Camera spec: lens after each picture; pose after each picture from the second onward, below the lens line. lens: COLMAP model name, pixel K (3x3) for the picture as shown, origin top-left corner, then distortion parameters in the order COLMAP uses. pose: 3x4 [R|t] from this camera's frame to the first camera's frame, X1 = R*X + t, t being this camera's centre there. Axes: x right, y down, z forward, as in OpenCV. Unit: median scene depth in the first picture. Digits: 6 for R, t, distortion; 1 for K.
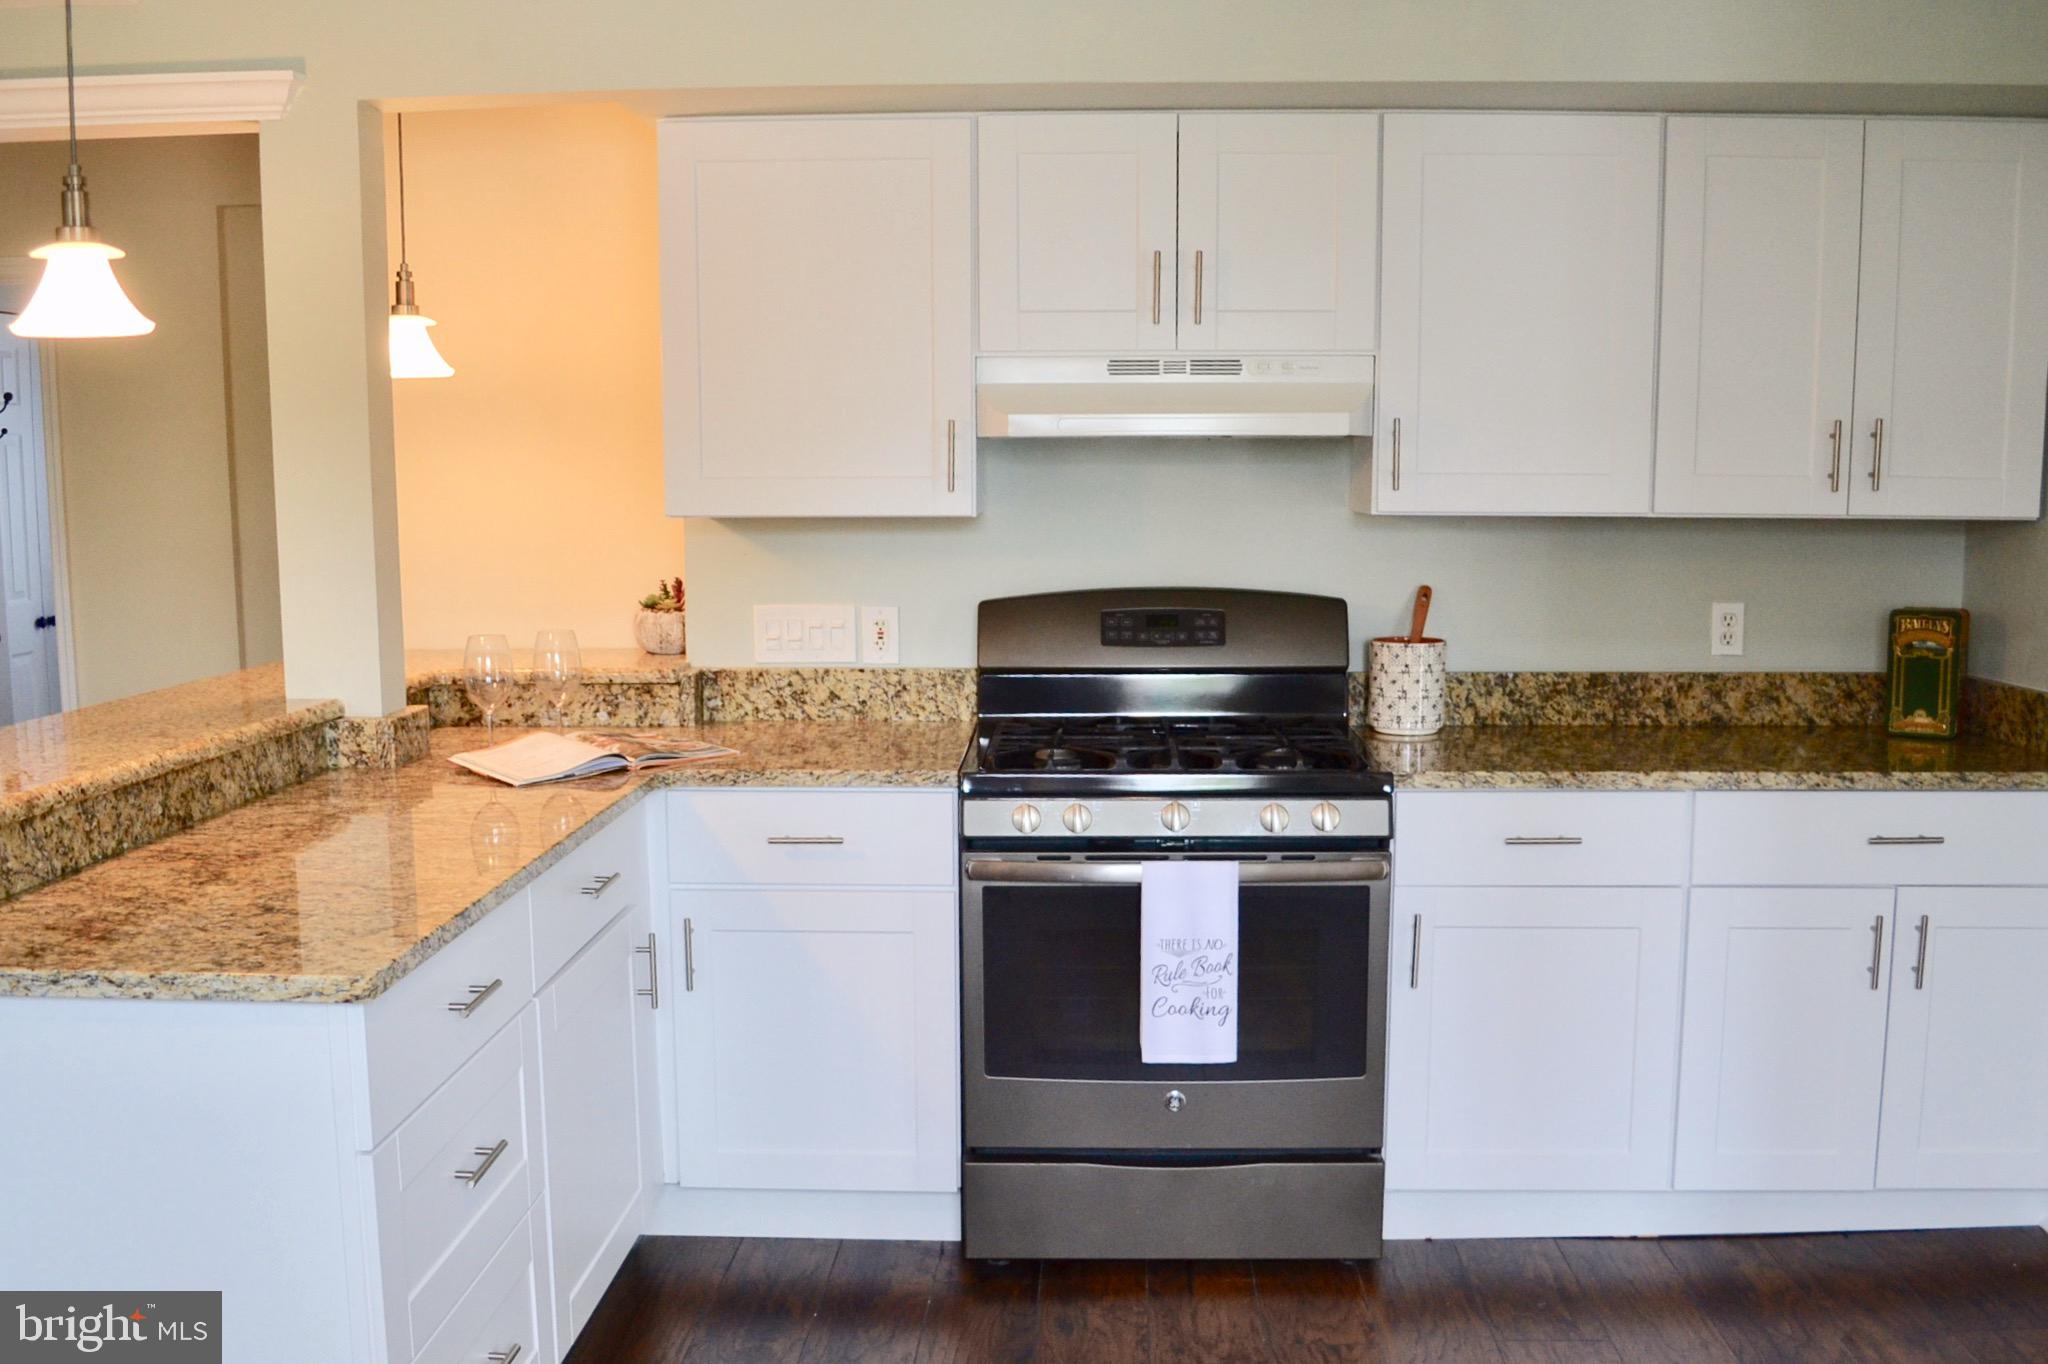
lens RADIAL K [[1884.6, 0, 1026.3], [0, 1884.6, 725.2], [0, 0, 1]] dist [-0.067065, 0.009442]
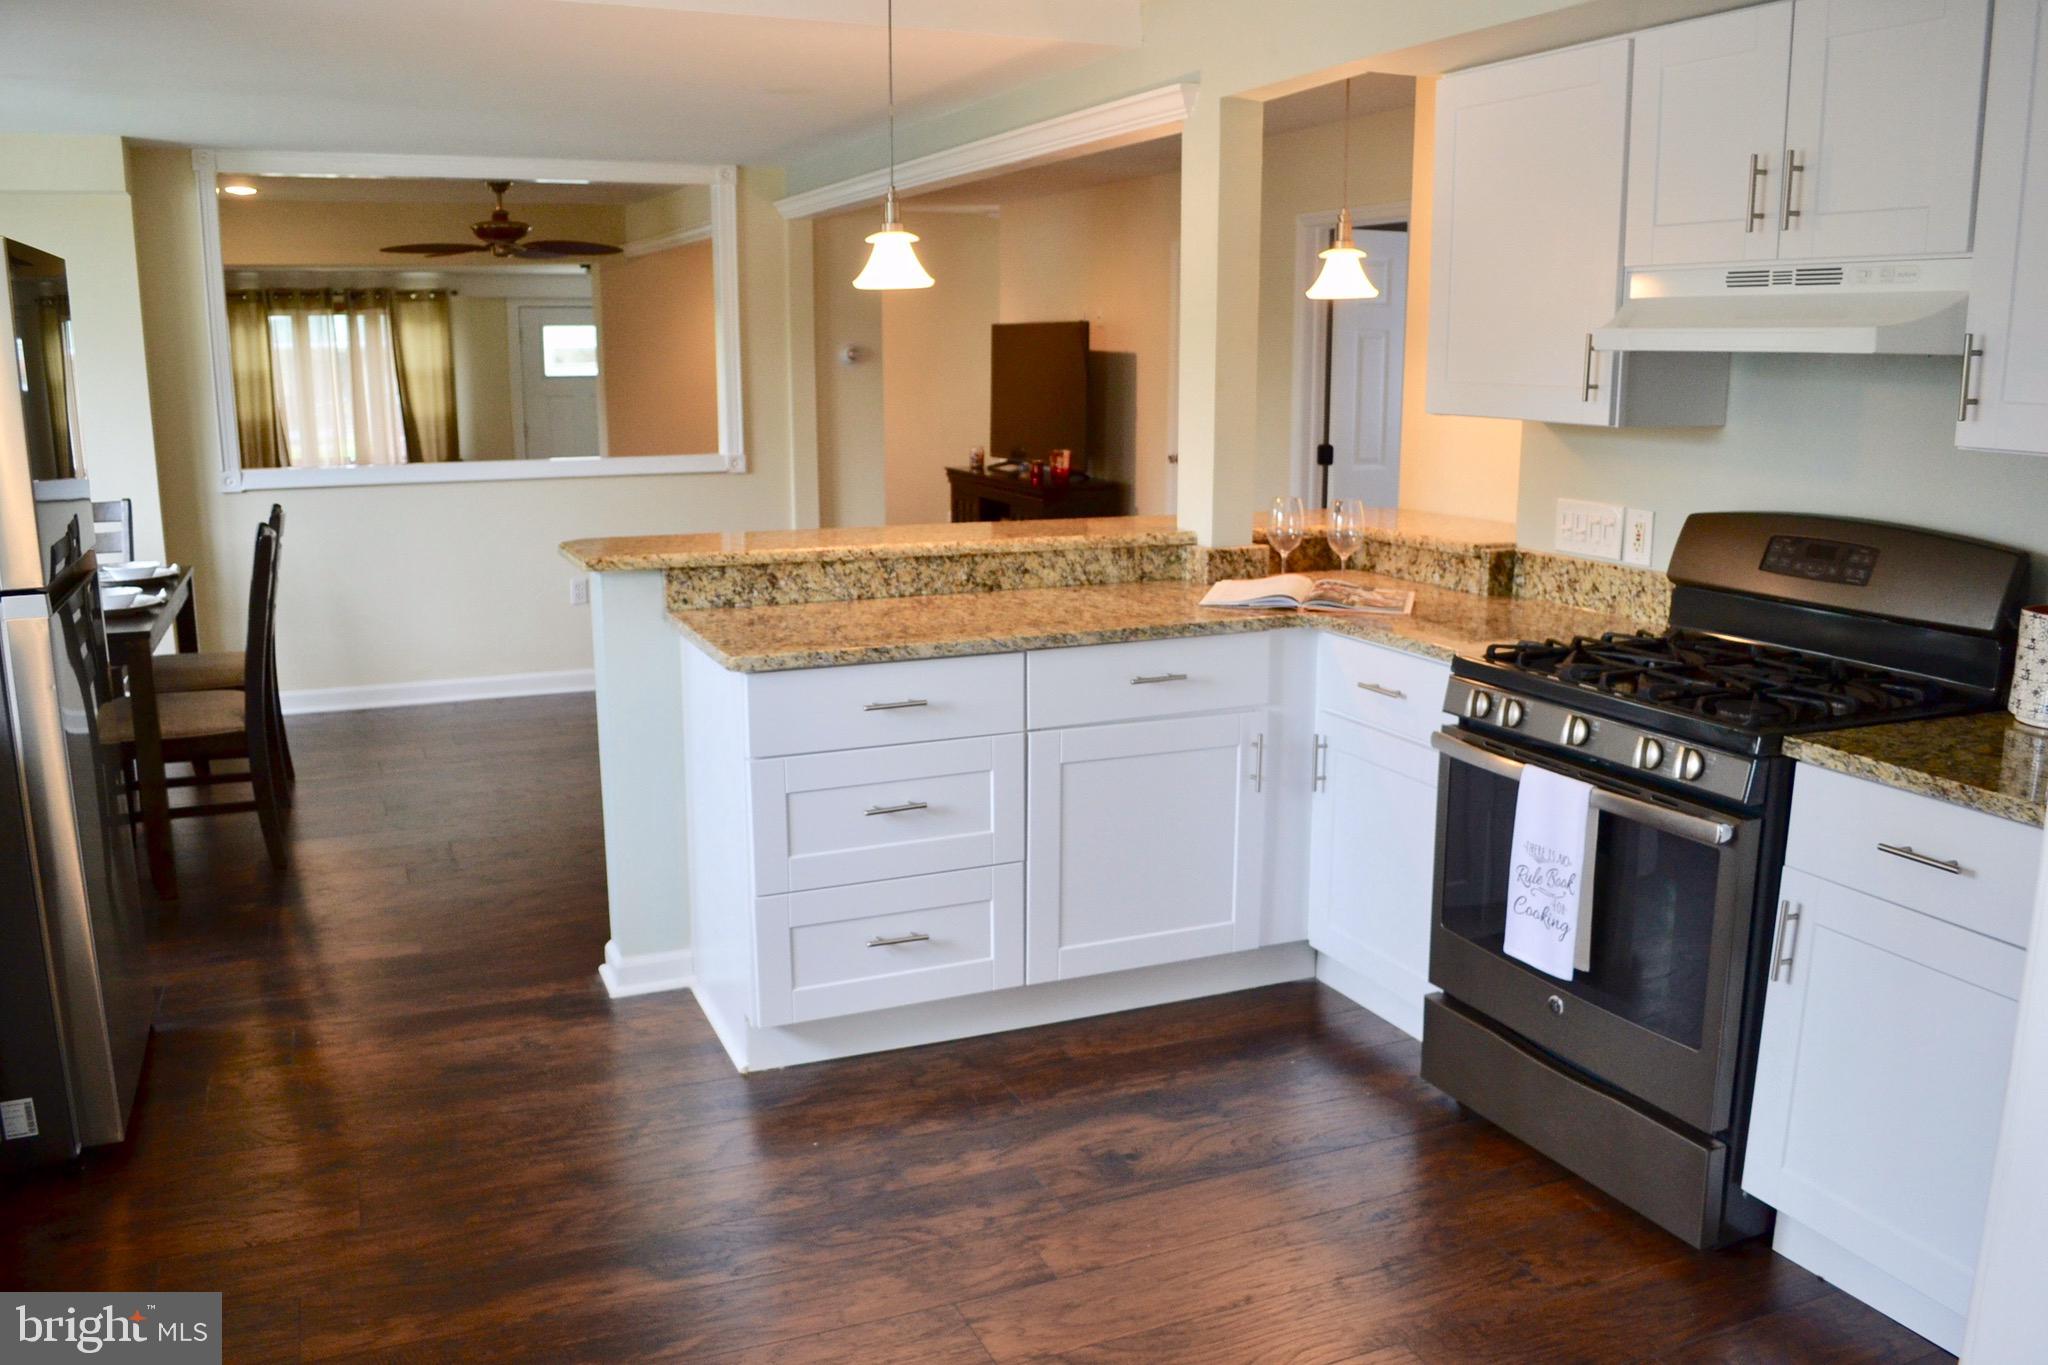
lens RADIAL K [[1651.0, 0, 1025.4], [0, 1651.0, 706.7], [0, 0, 1]] dist [-0.080676, 0.009007]
pose [[0.424239, 0.194871, -0.884334, 0.673138], [-0.128185, 0.979660, 0.154384, -0.057441], [0.896432, 0.047863, 0.440590, 0.318954]]
